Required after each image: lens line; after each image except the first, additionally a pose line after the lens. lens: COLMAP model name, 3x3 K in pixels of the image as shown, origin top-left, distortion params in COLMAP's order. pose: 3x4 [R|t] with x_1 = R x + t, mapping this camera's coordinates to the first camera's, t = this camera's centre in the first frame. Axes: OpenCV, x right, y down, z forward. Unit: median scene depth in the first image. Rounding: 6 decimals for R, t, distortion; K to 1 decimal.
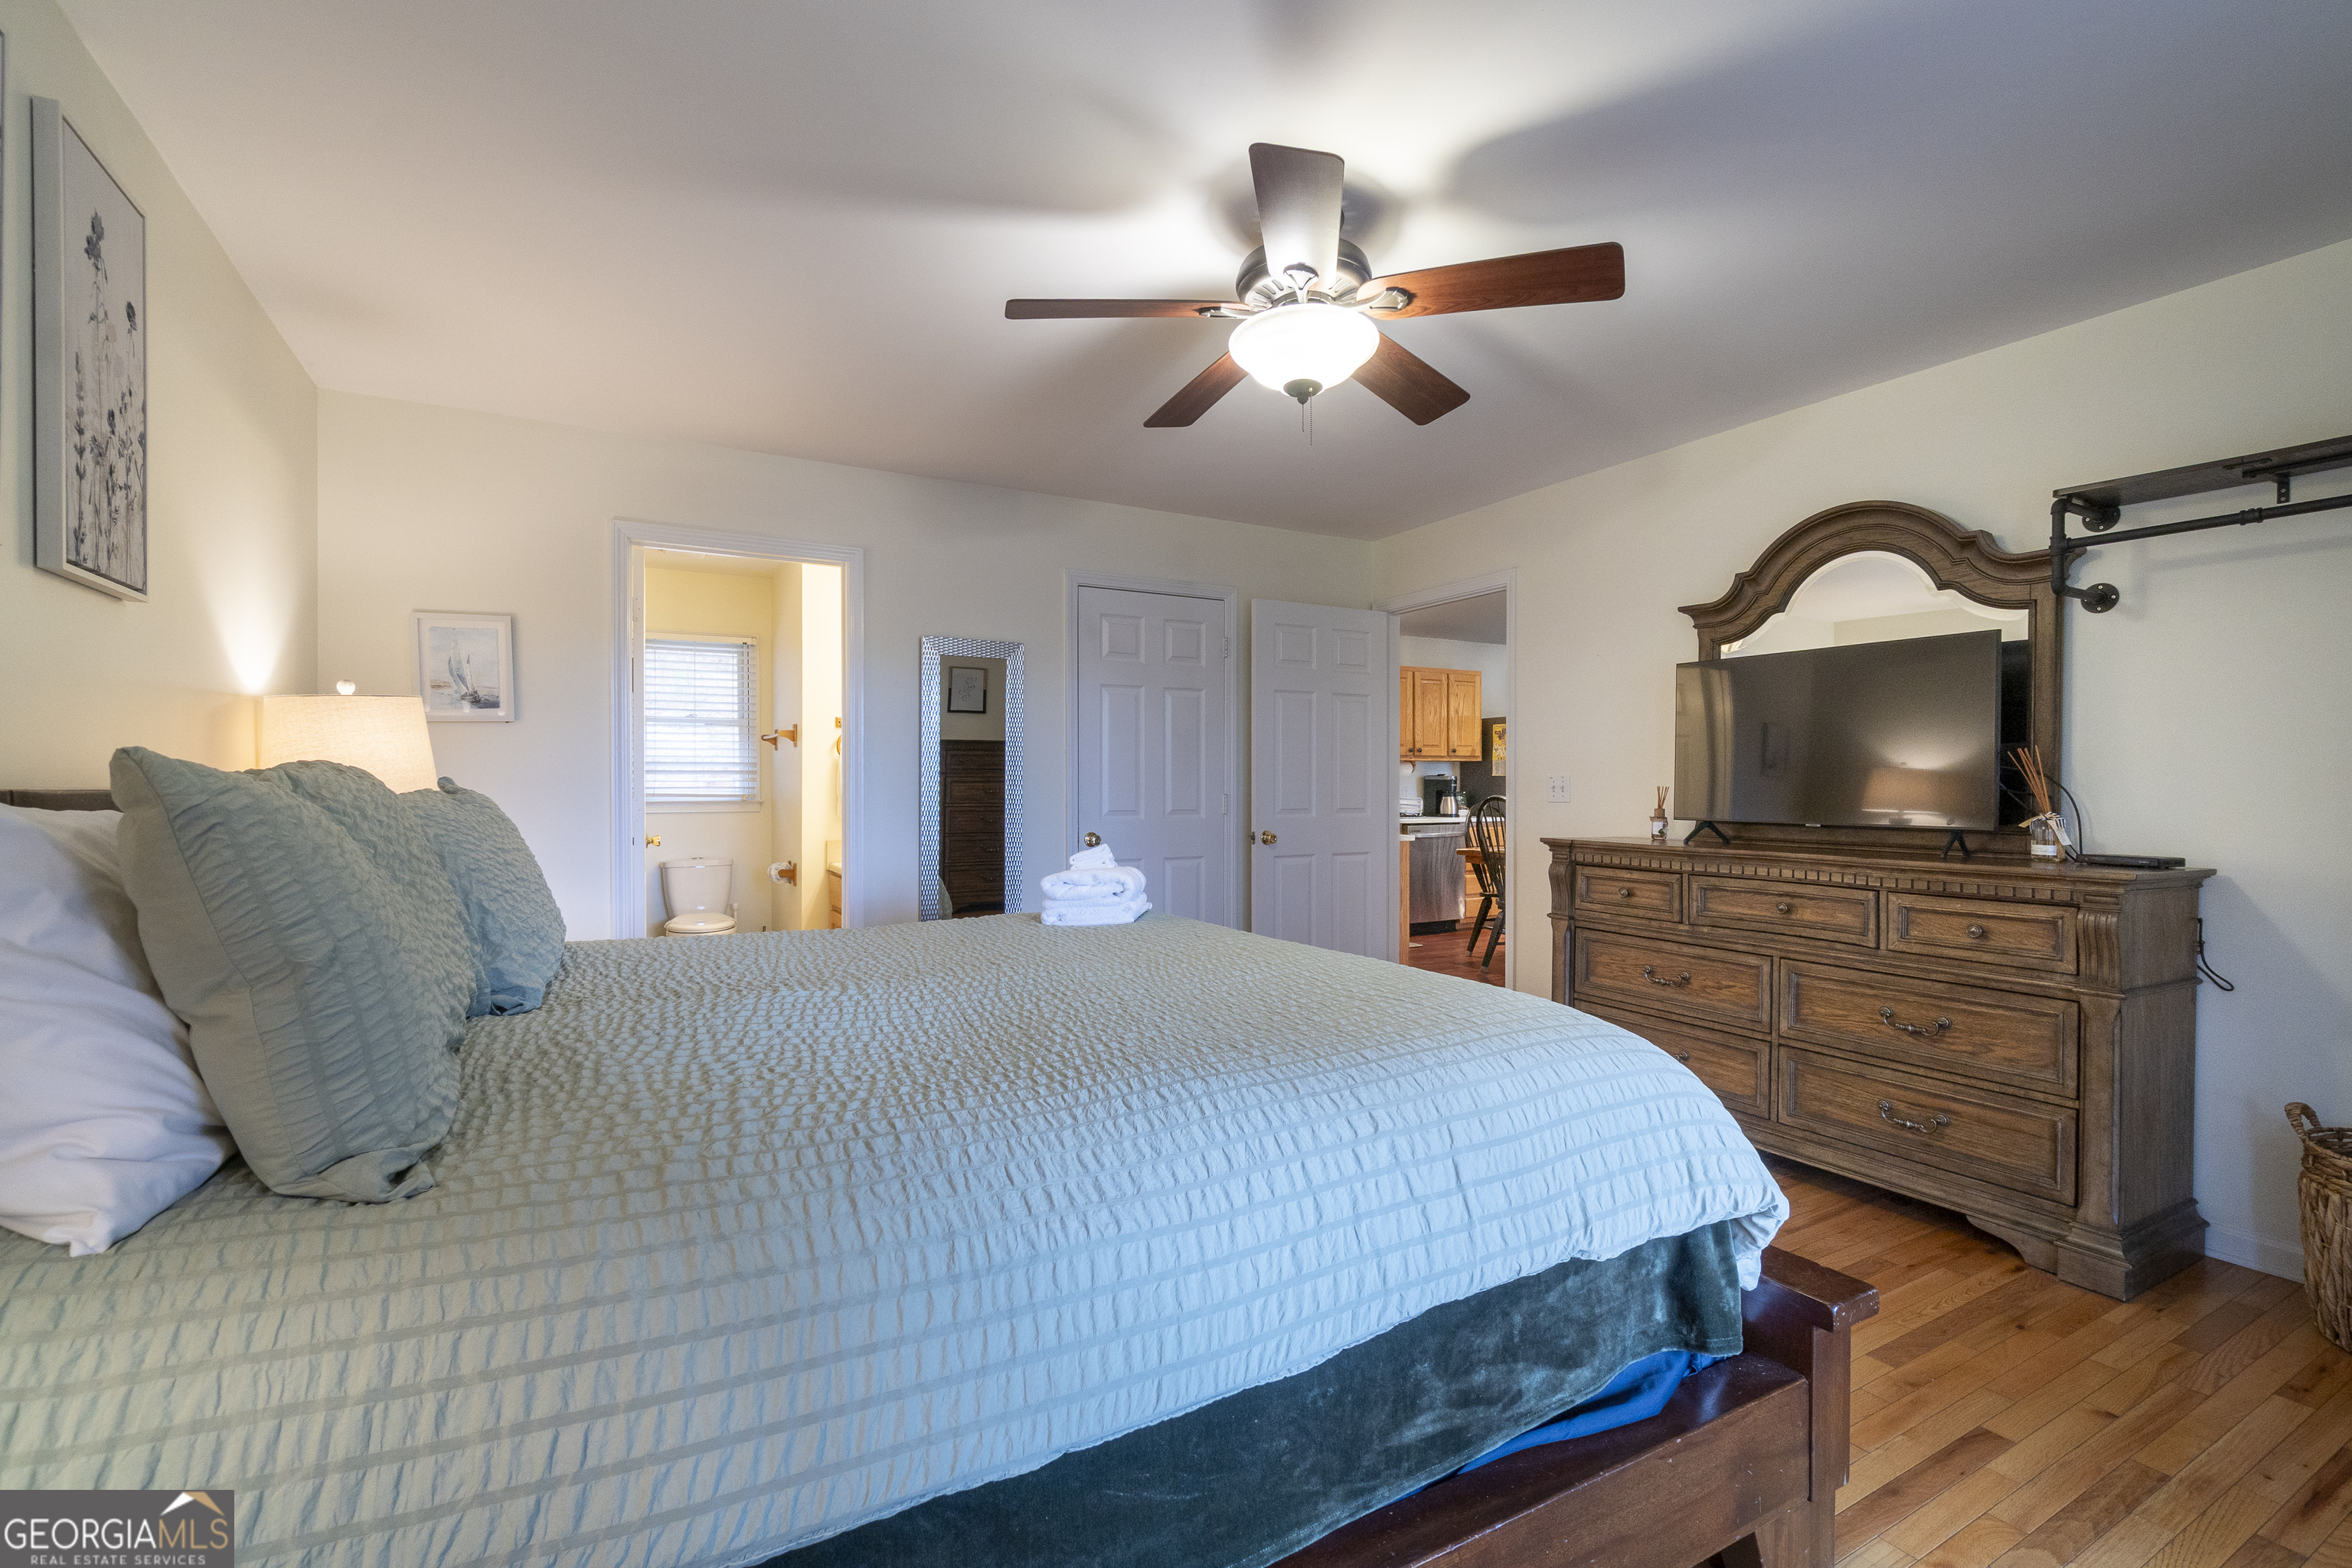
lens RADIAL K [[1016.1, 0, 1160.9], [0, 1016.1, 788.9], [0, 0, 1]] dist [-0.002045, -0.000269]
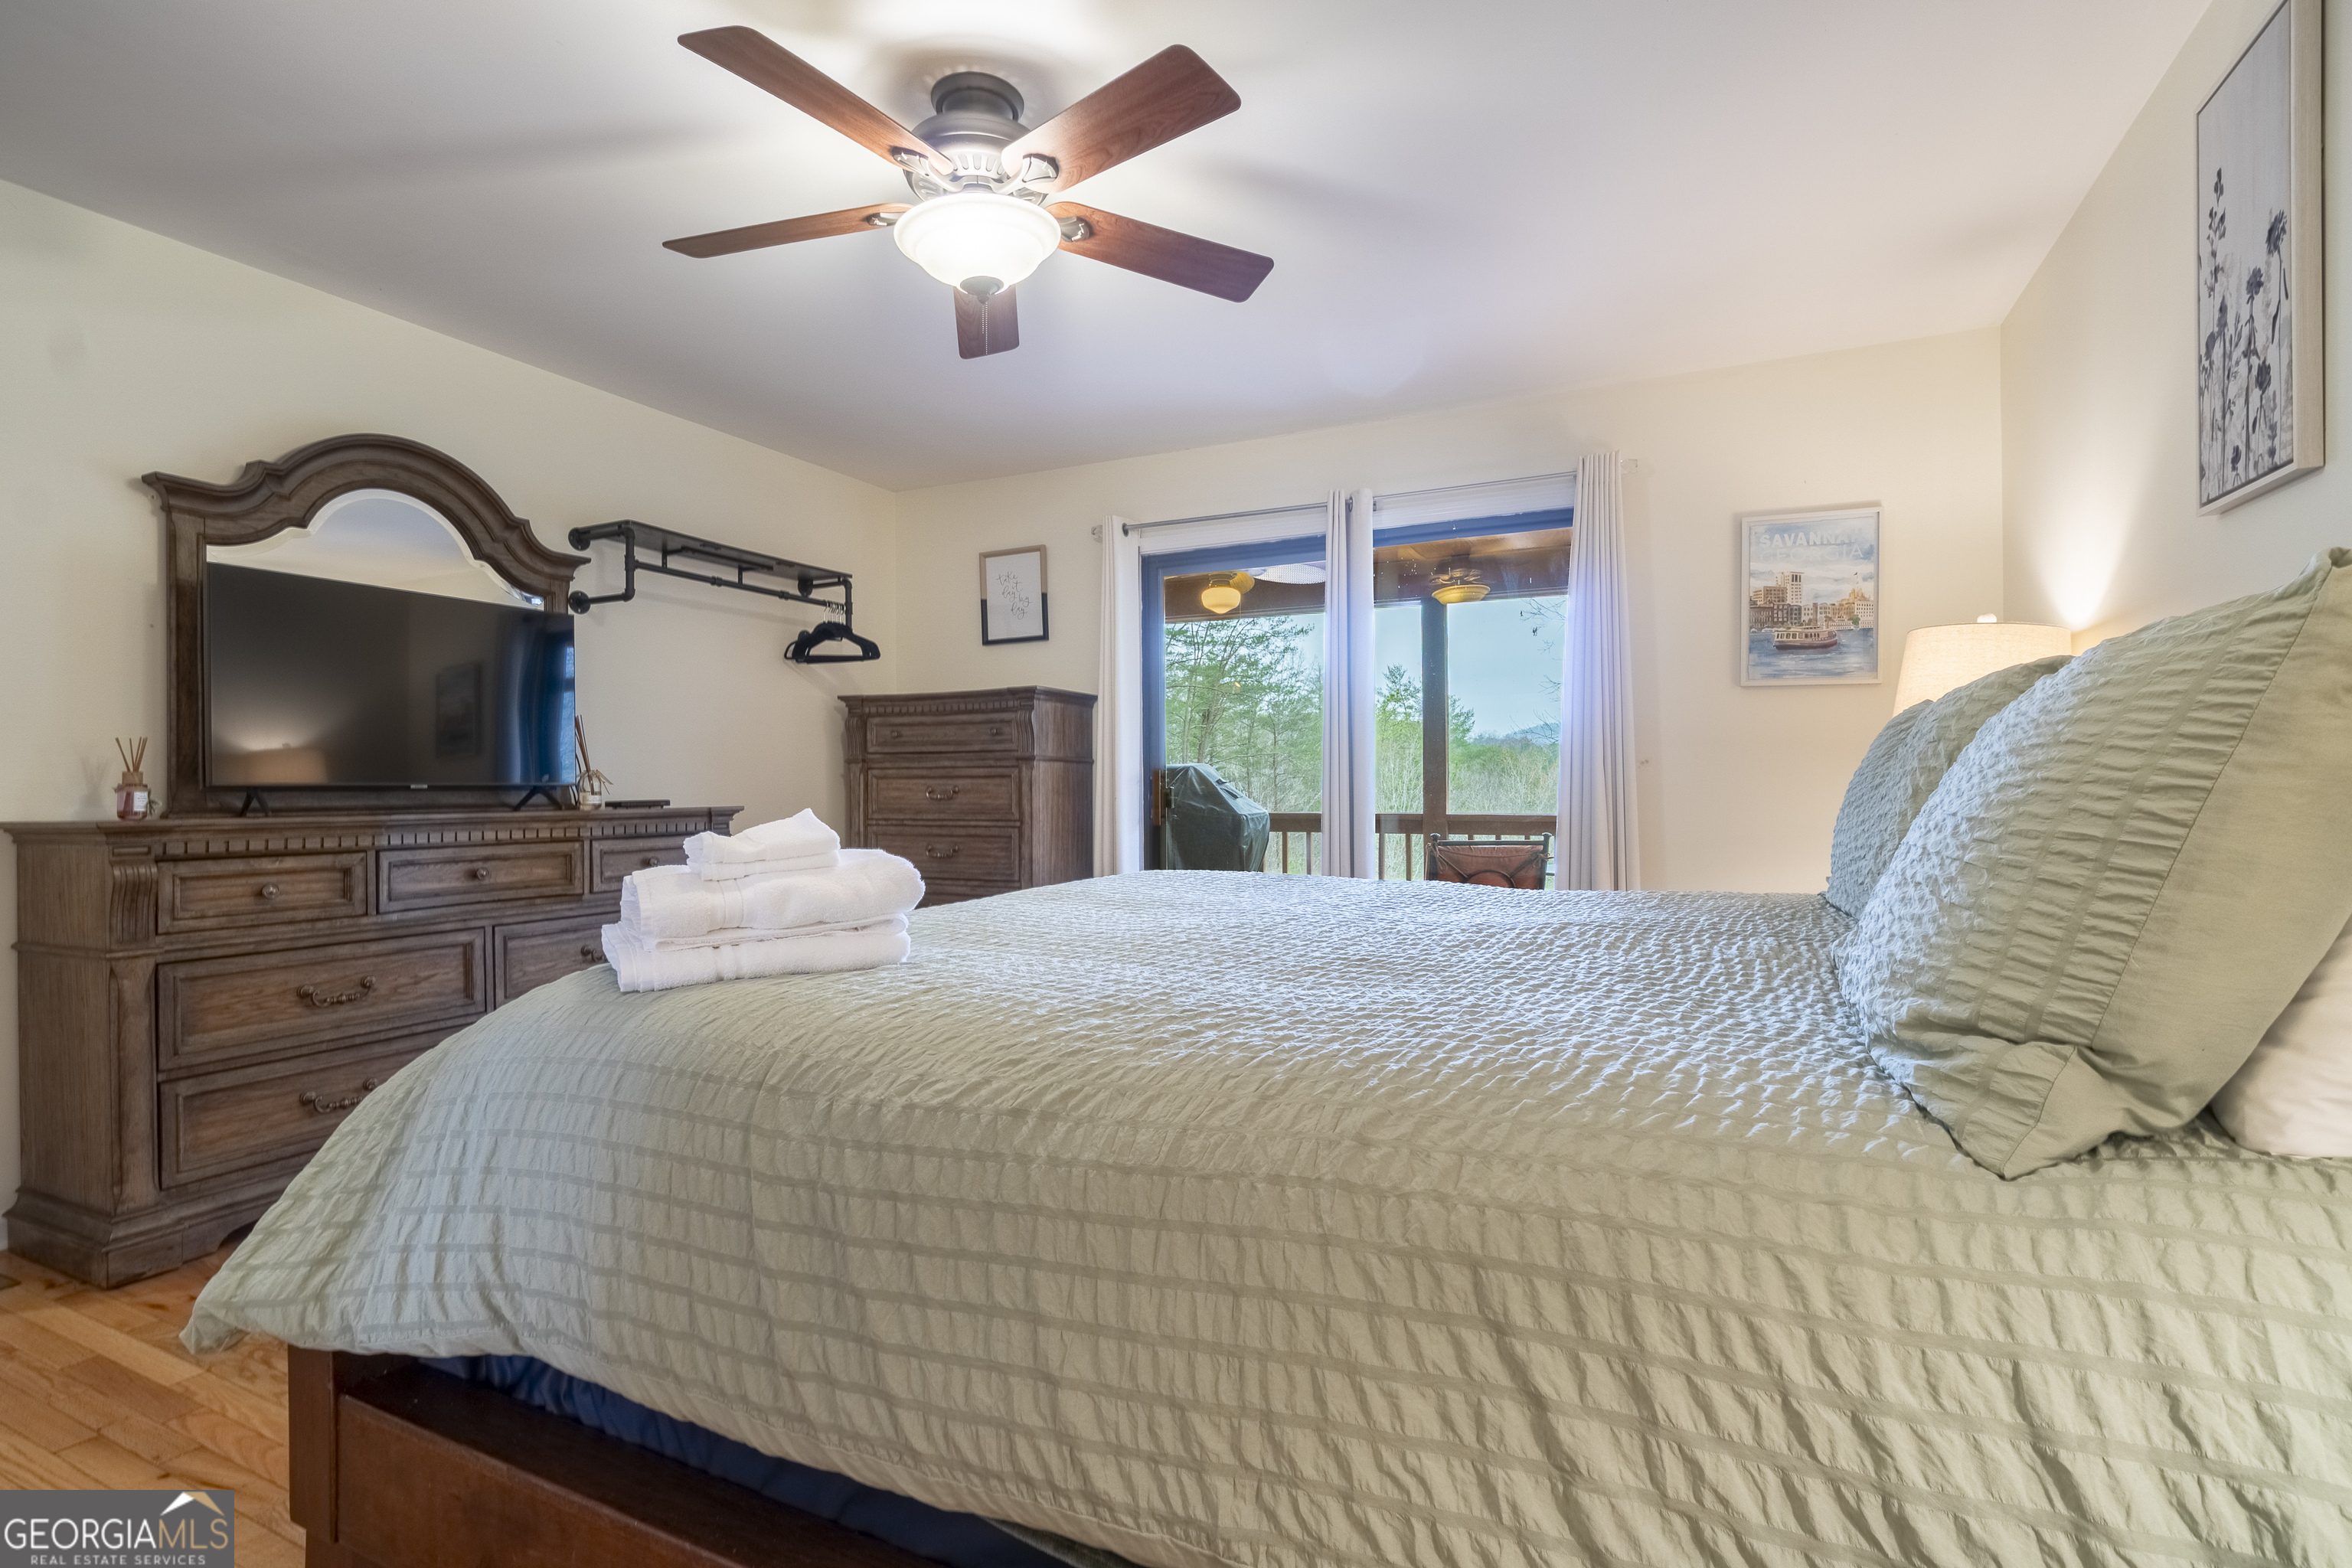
lens RADIAL K [[1155.9, 0, 1168.1], [0, 1155.9, 821.5], [0, 0, 1]] dist [0.000296, -0.000117]
pose [[-0.605132, -0.019381, 0.795889, -0.607098], [0.008874, 0.999477, 0.031086, 0.042593], [-0.796076, 0.025874, -0.604644, 1.139980]]
